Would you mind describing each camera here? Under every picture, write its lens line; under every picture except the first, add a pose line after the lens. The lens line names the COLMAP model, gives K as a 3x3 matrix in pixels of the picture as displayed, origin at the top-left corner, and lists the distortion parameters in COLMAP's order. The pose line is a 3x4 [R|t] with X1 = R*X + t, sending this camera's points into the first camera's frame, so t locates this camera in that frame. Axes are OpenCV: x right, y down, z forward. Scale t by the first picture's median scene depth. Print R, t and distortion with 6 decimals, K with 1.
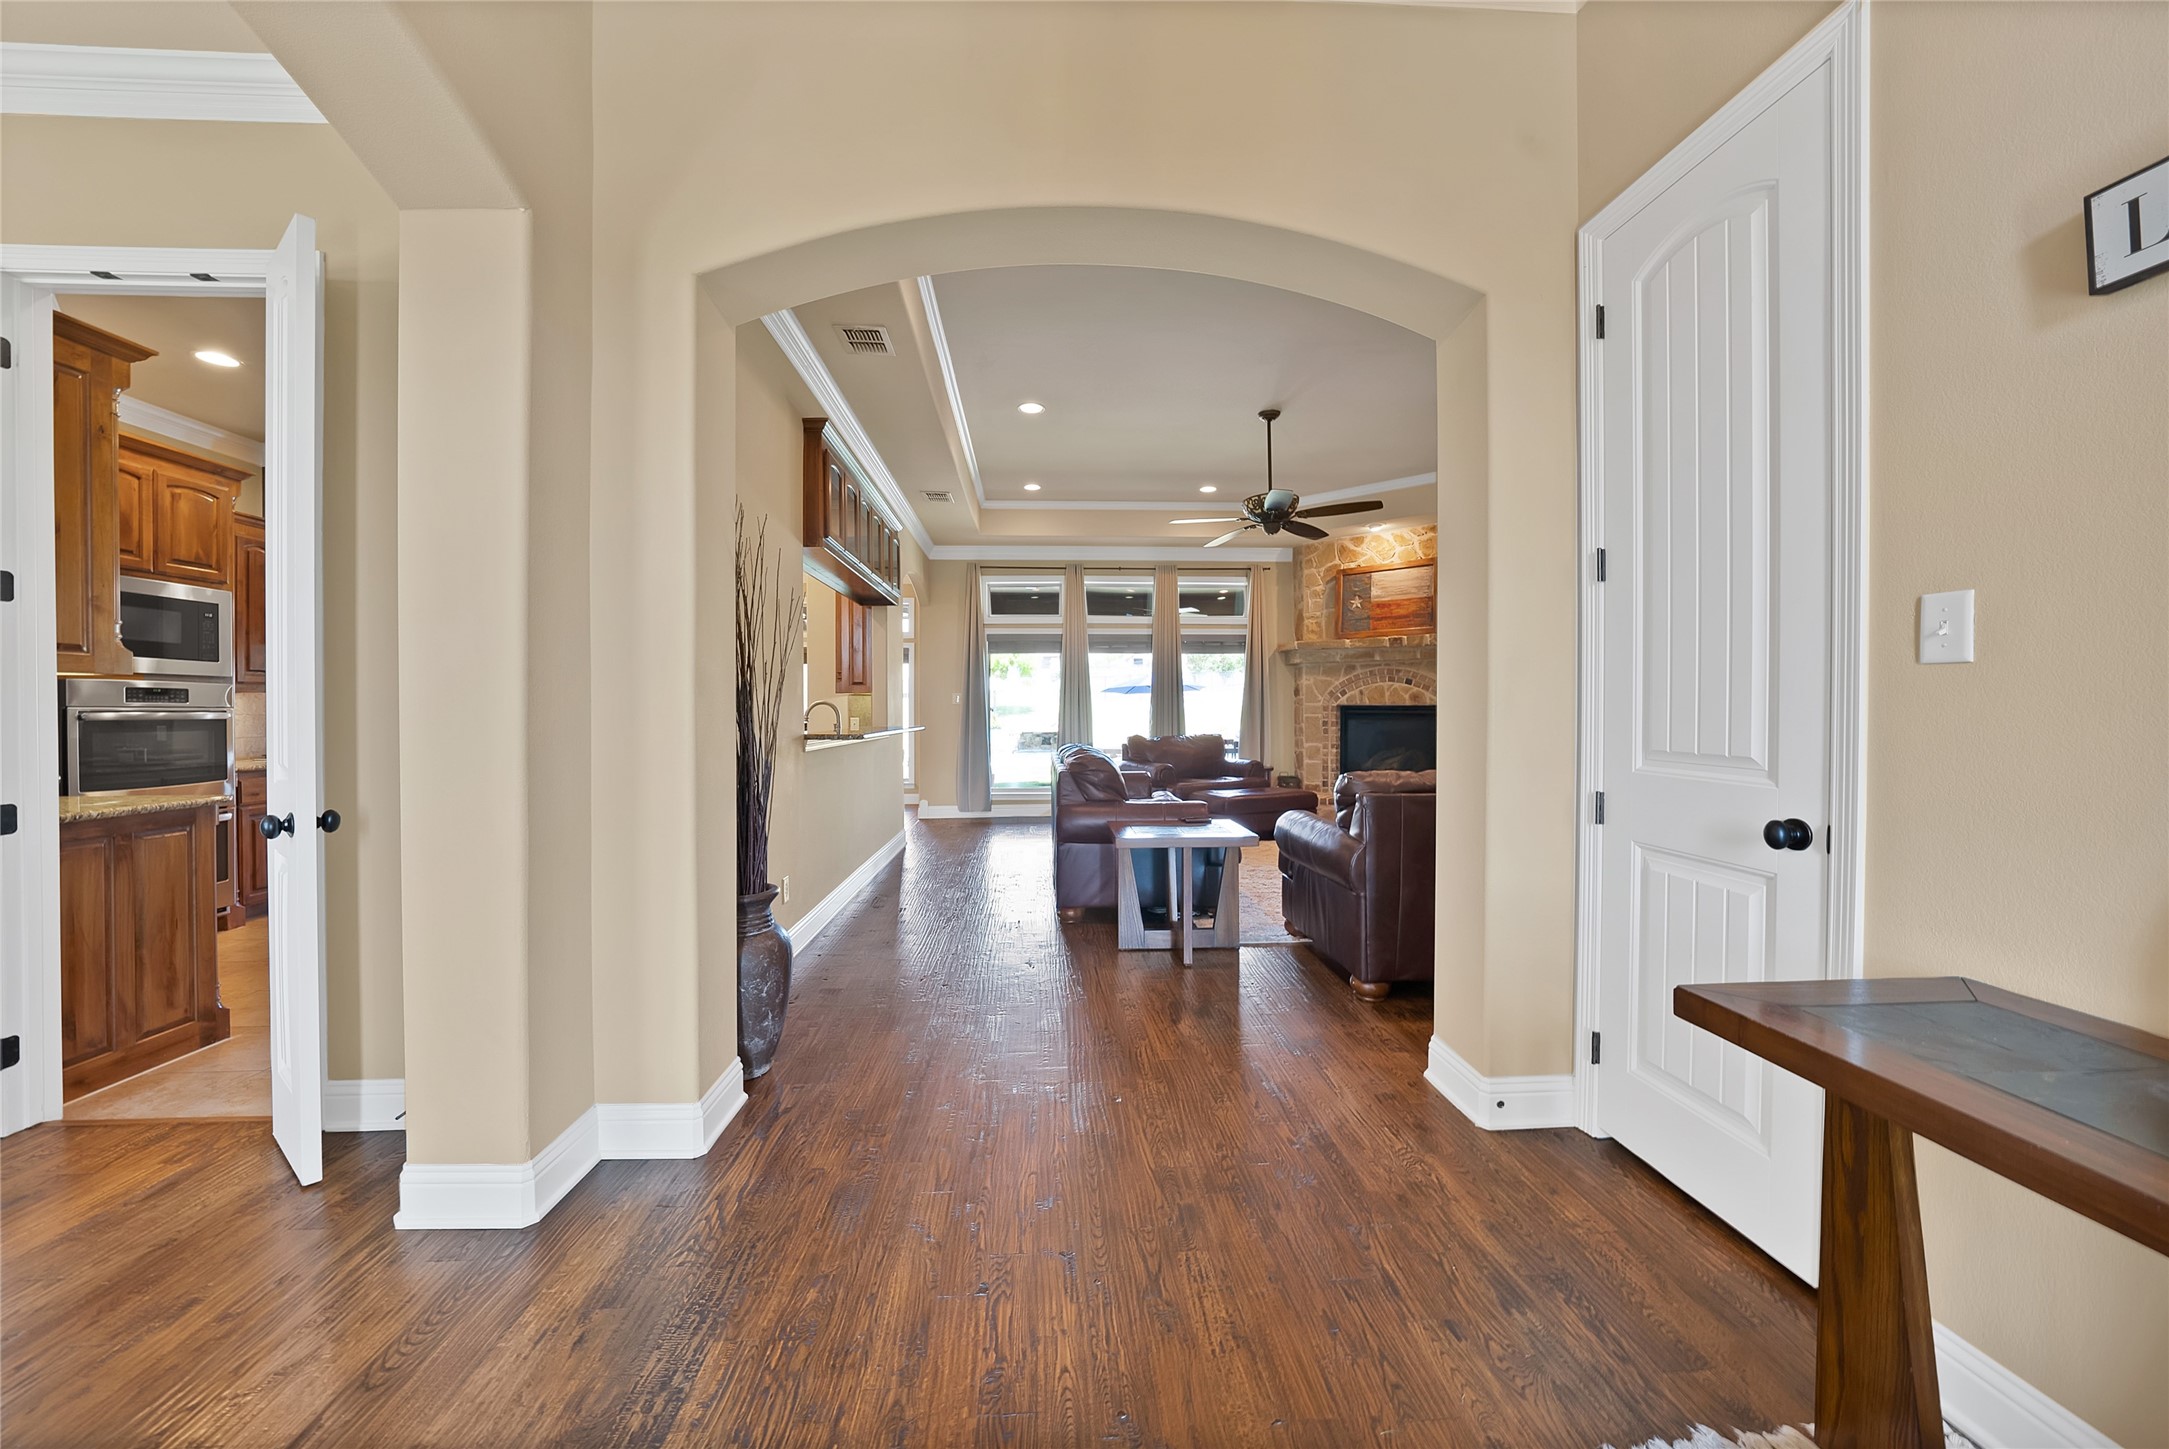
lens RADIAL K [[790.1, 0, 1077.7], [0, 790.1, 716.4], [0, 0, 1]] dist [-0.015485, 0.000306]
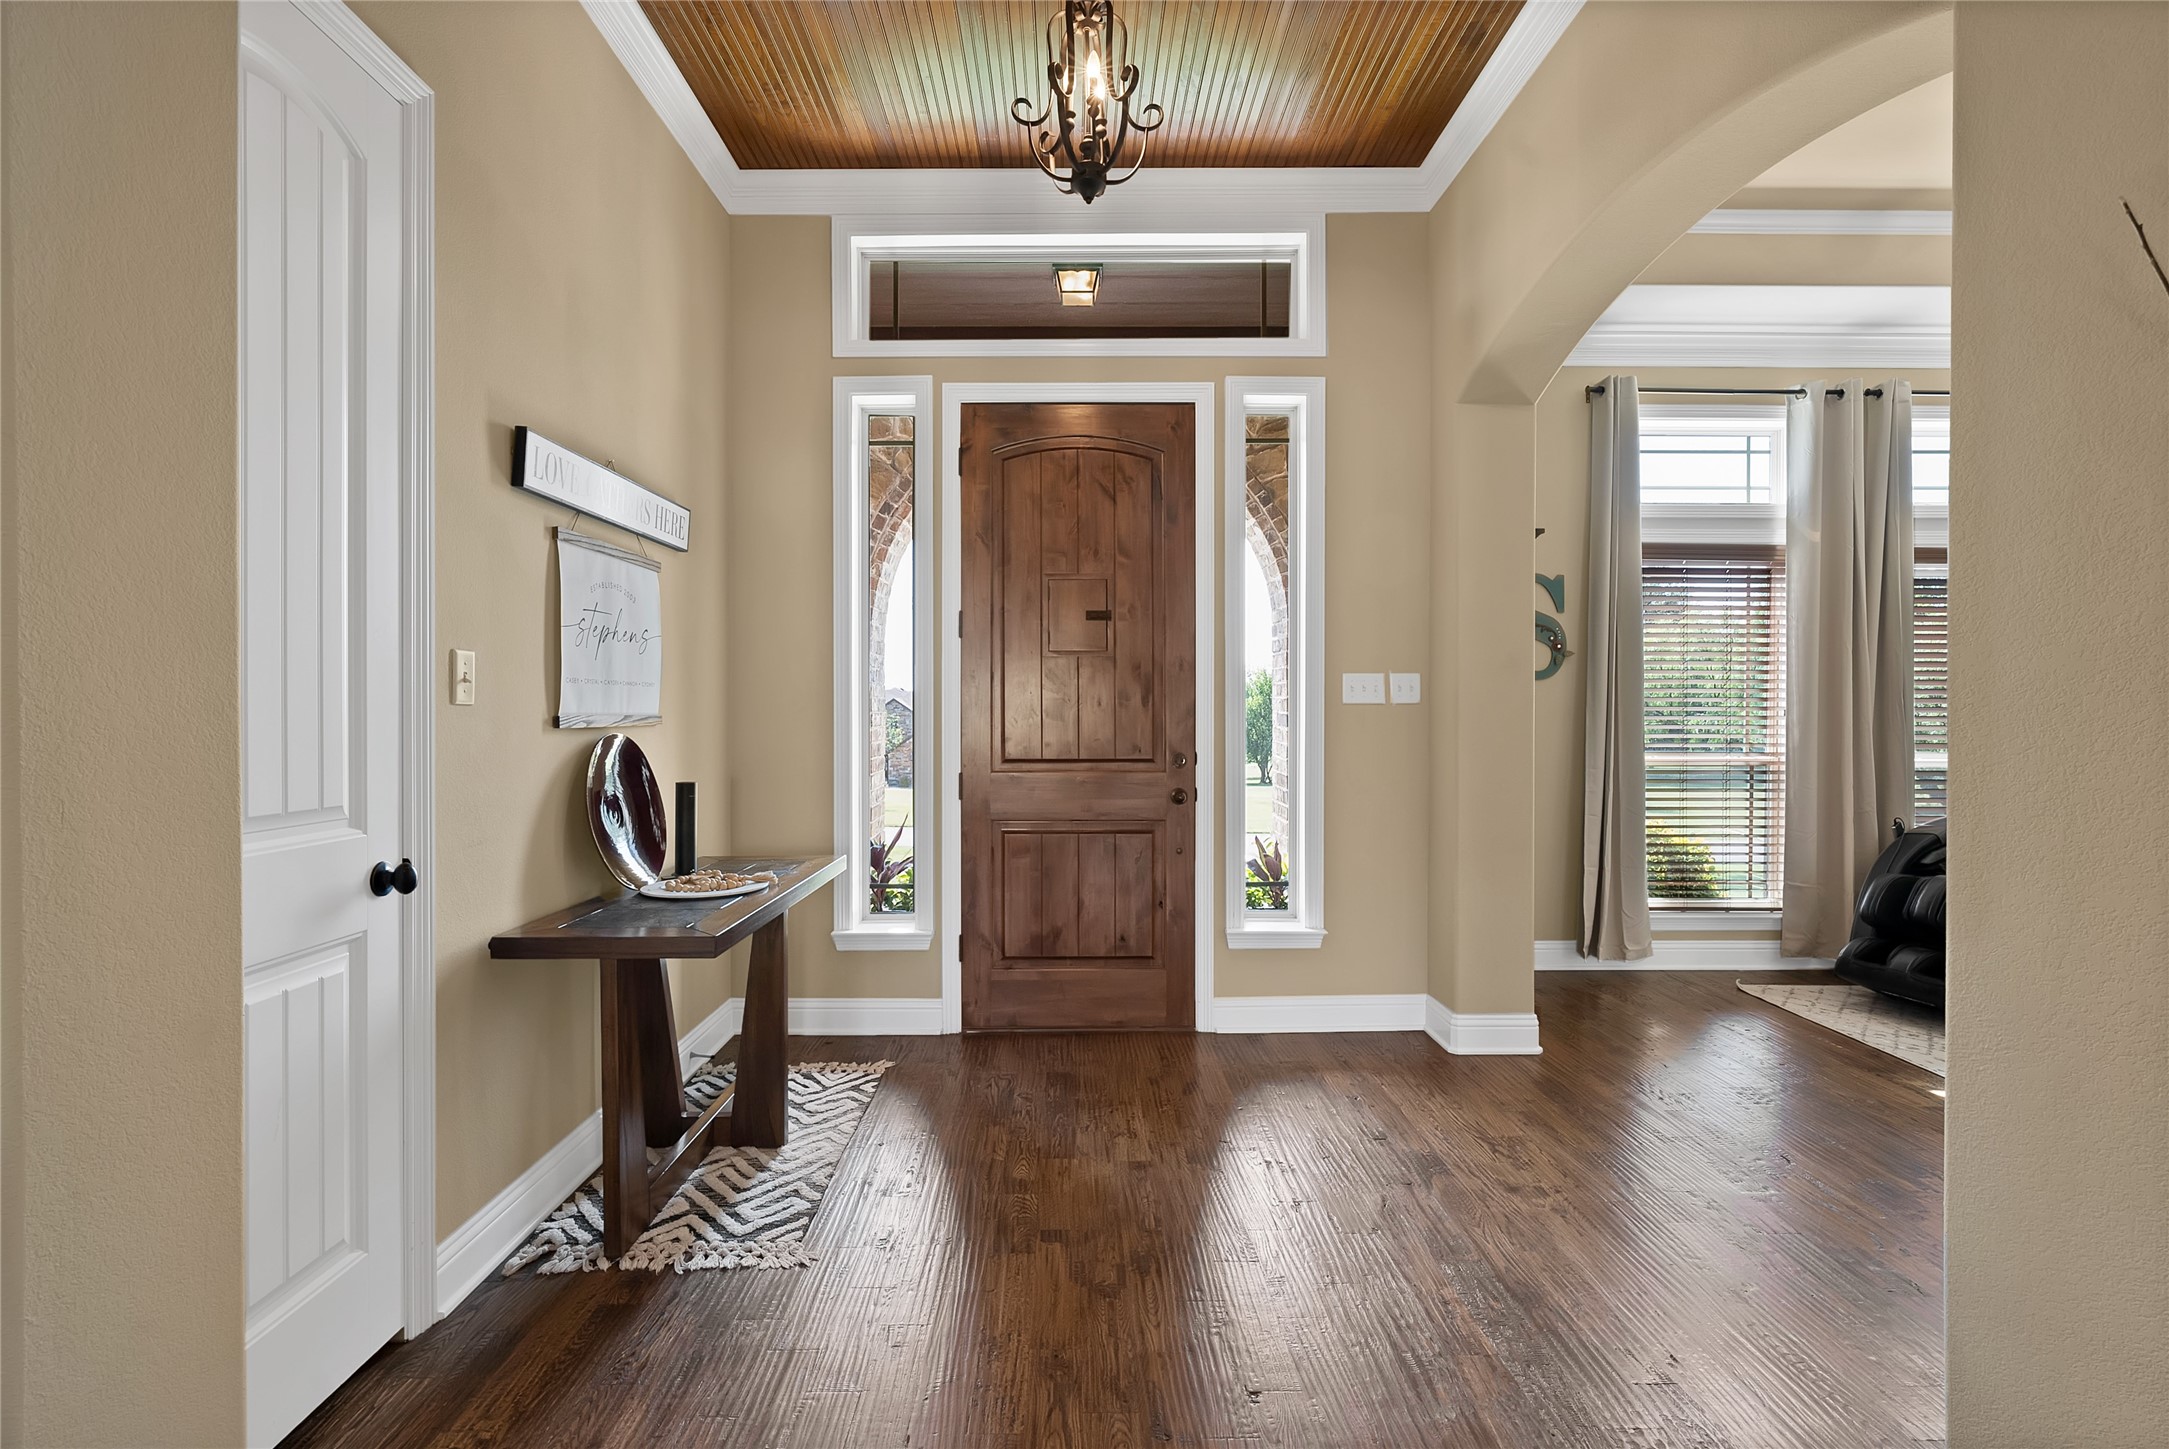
lens RADIAL K [[1026.5, 0, 1103.5], [0, 1026.5, 710.9], [0, 0, 1]] dist [-0.012572, 0.000816]
pose [[-0.999407, 0.001474, 0.034406, 0.001736], [0.001885, 0.999927, 0.011925, -0.013257], [-0.034386, 0.011982, -0.999337, 0.446673]]
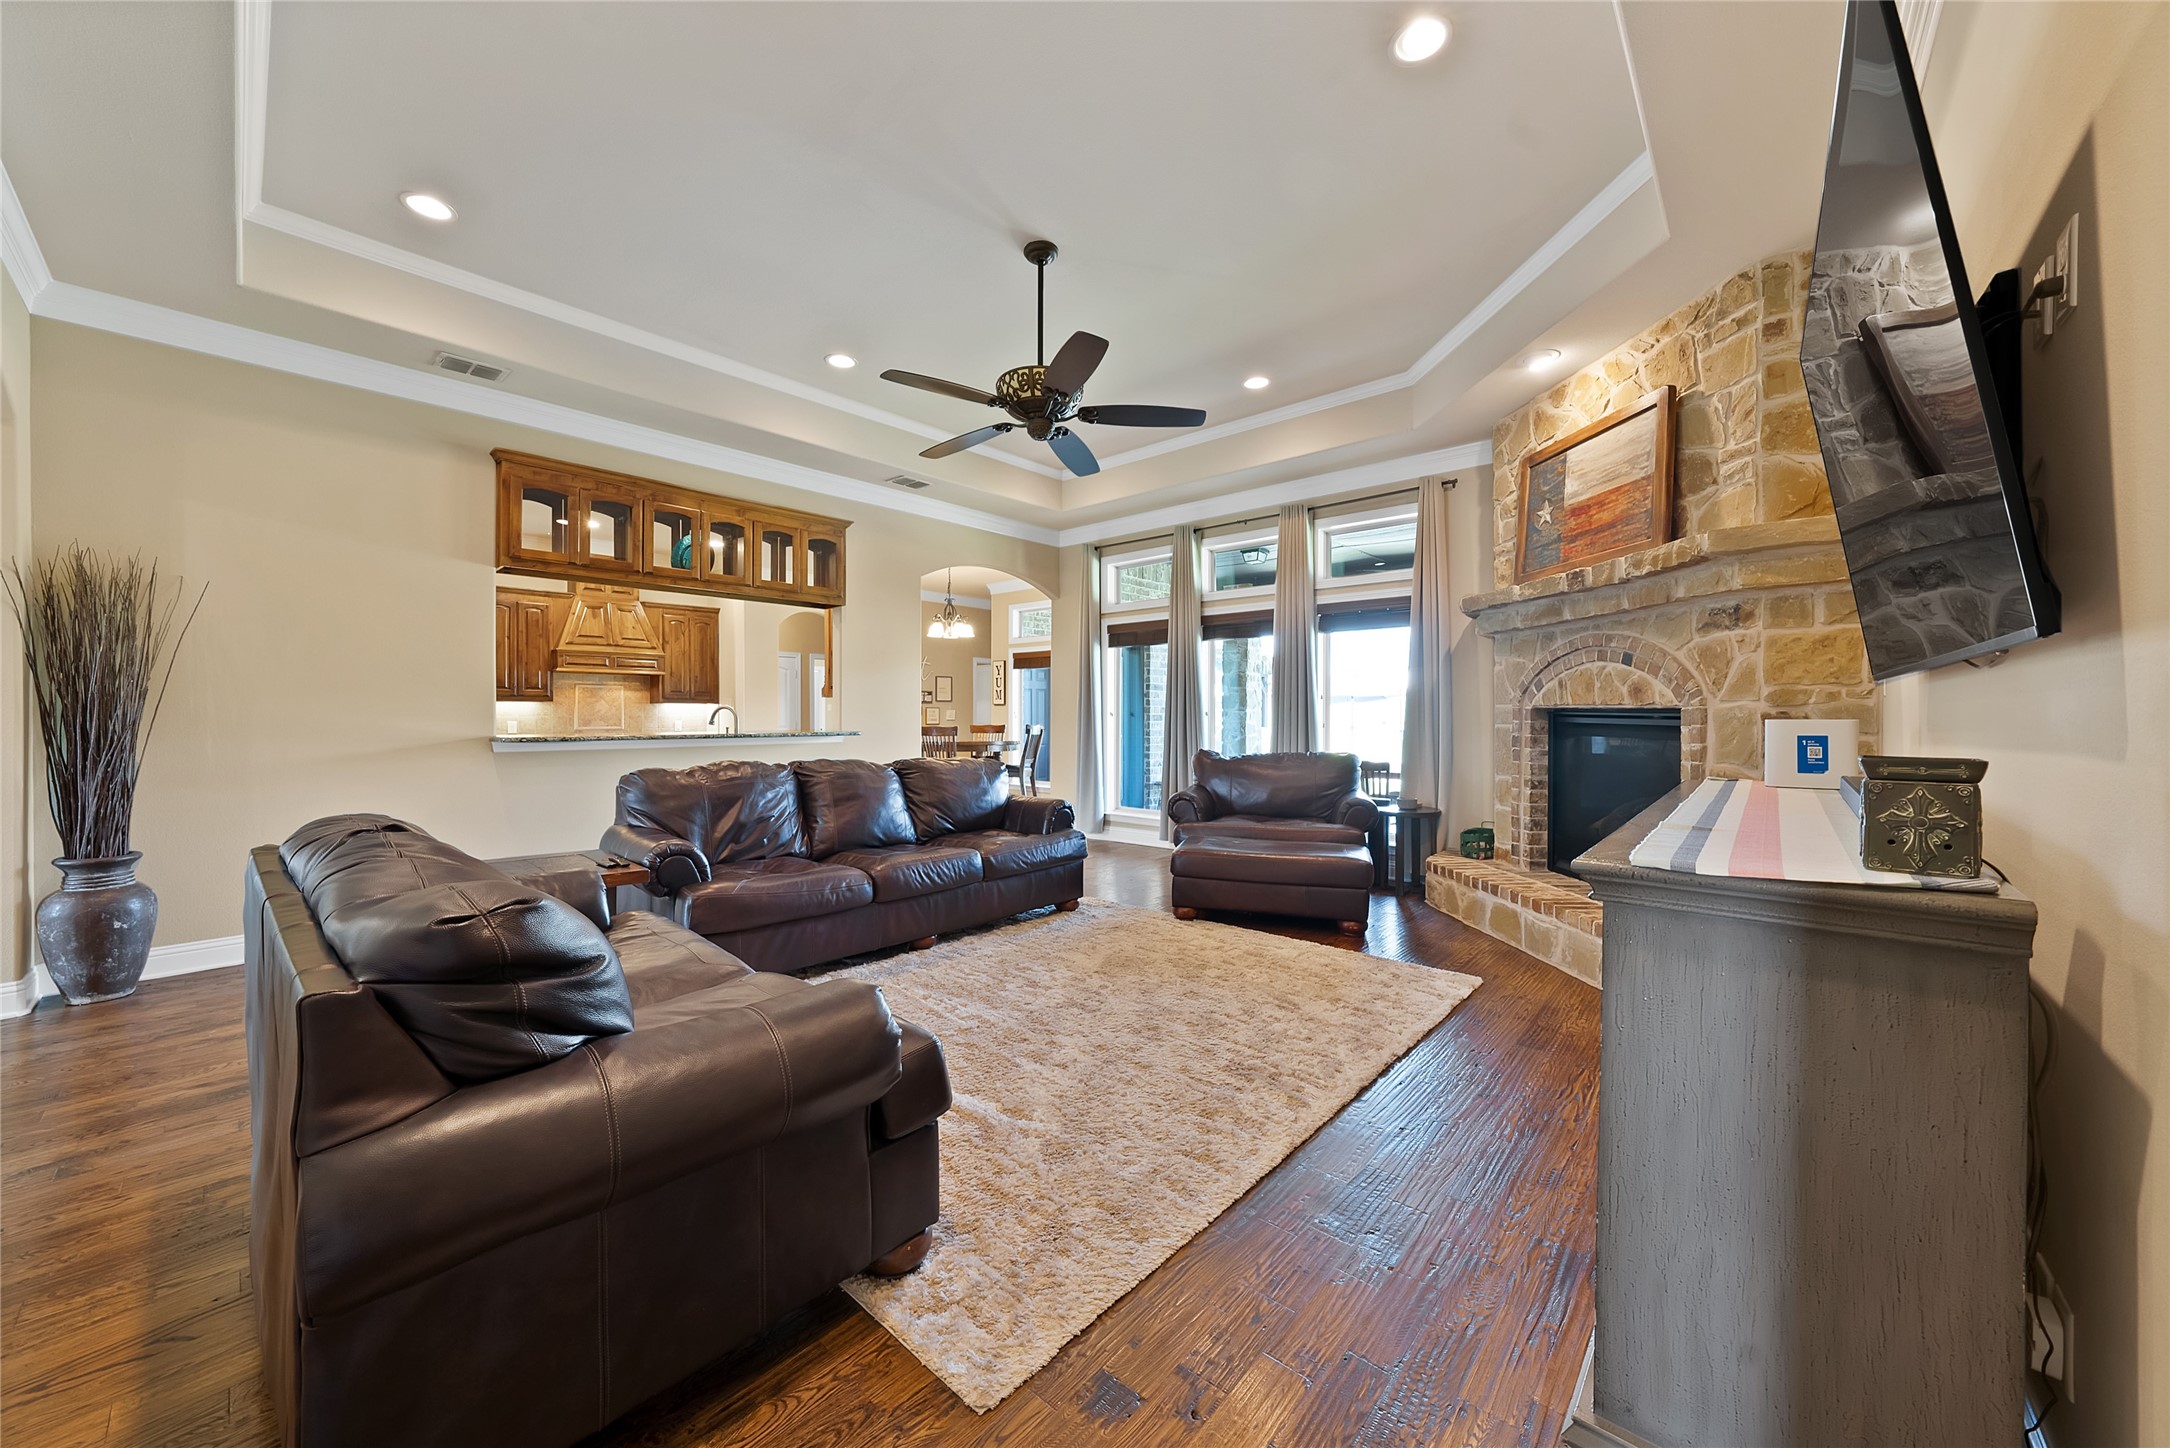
lens RADIAL K [[790.5, 0, 1077.8], [0, 790.5, 720.9], [0, 0, 1]] dist [-0.015485, 0.000306]
pose [[0.706179, 0.004086, -0.708022, 0.497555], [-0.002183, 0.999991, 0.003593, -0.006667], [0.708030, -0.000992, 0.706182, 0.399330]]
